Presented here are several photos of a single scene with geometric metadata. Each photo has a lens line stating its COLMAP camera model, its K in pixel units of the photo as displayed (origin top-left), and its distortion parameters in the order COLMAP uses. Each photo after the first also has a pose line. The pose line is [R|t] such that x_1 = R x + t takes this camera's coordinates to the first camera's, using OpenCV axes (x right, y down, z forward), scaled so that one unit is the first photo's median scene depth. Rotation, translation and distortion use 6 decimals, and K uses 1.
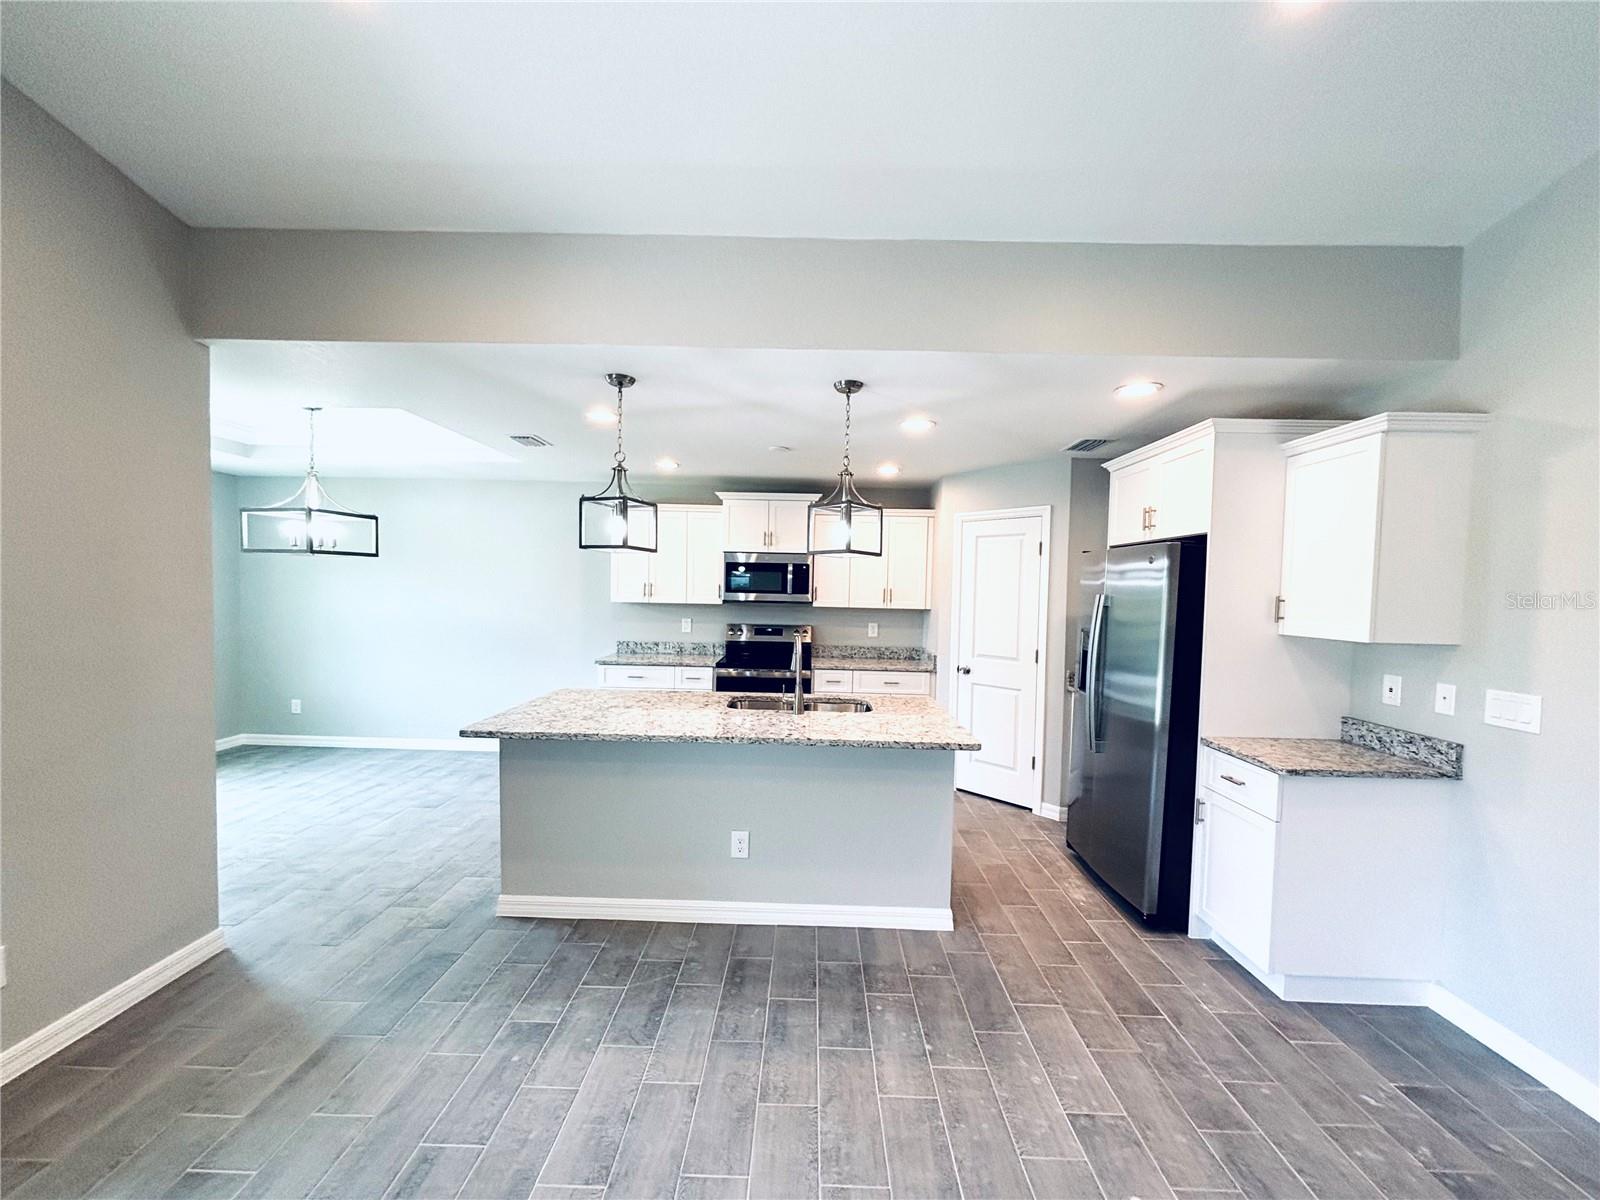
lens RADIAL K [[632.0, 0, 809.4], [0, 632.0, 608.8], [0, 0, 1]] dist [-0.004397, 0.000690]
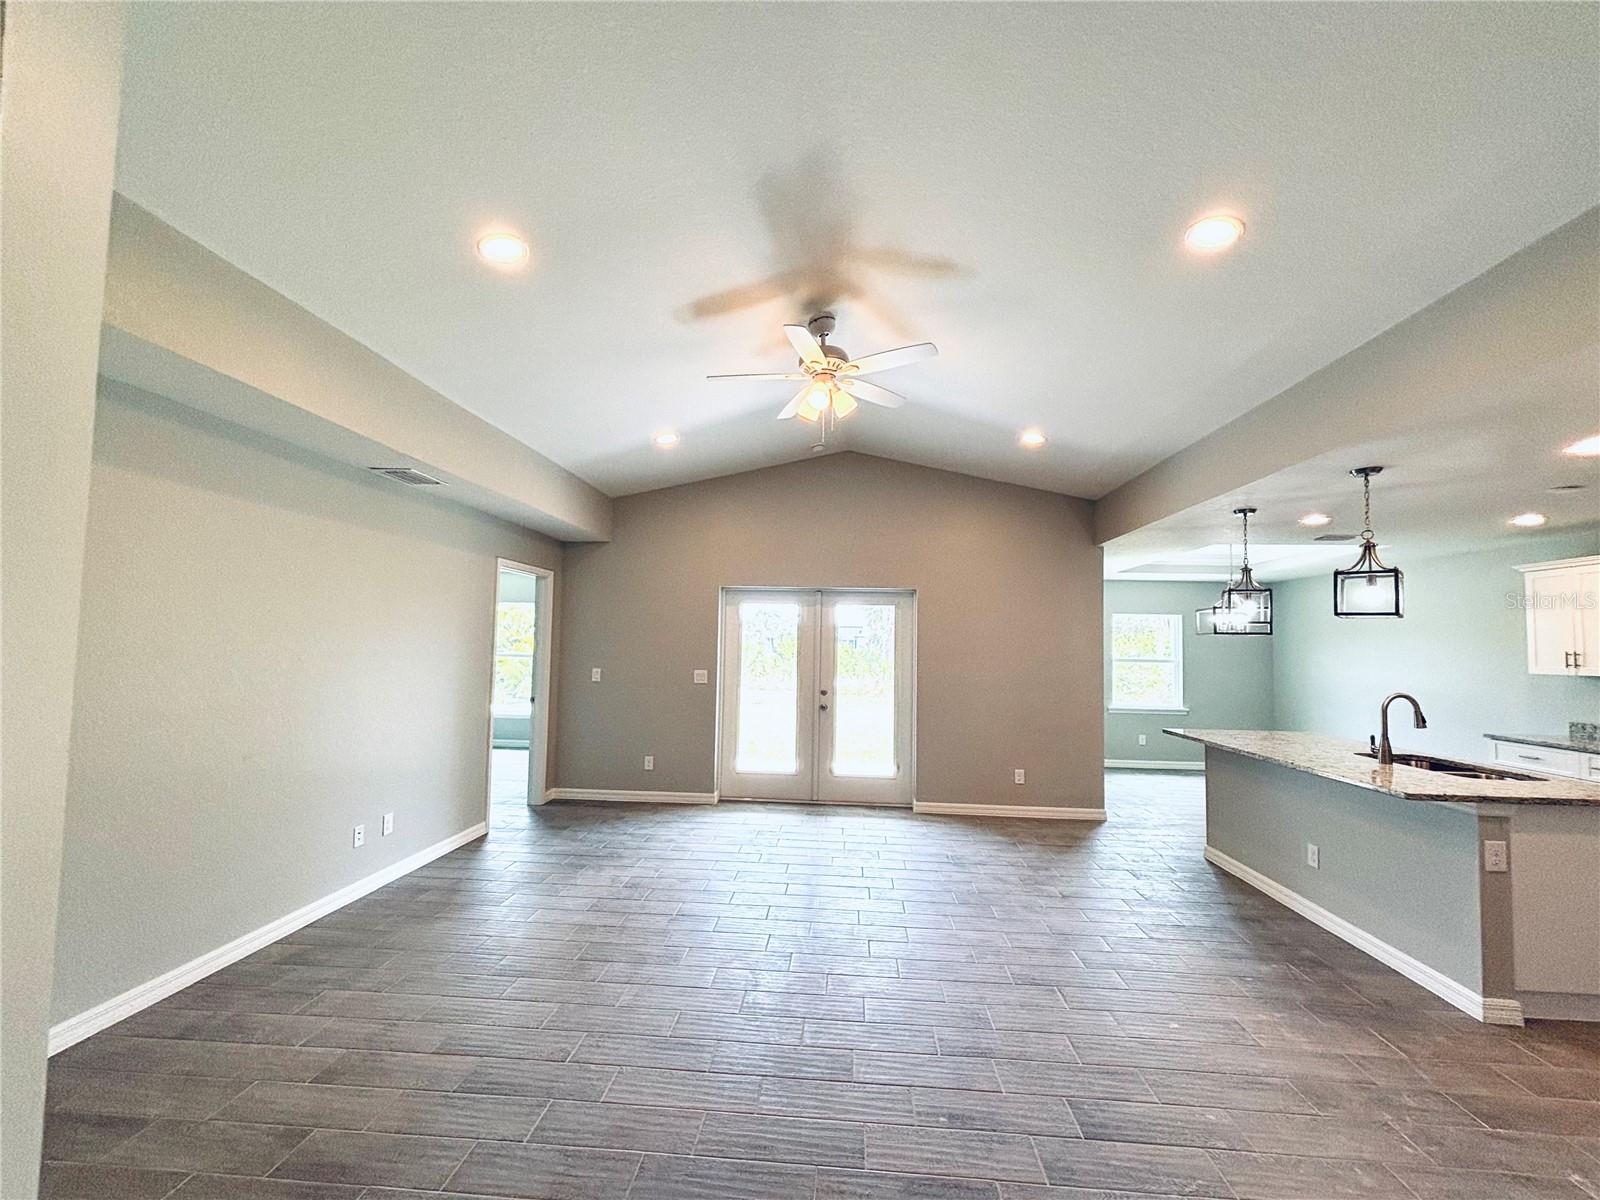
lens RADIAL K [[632.0, 0, 796.0], [0, 632.0, 612.0], [0, 0, 1]] dist [-0.004397, 0.000690]
pose [[-0.064316, -0.076272, -0.995011, 0.658523], [-0.052745, 0.995941, -0.072934, 0.022026], [0.996535, 0.047791, -0.068077, 0.029067]]
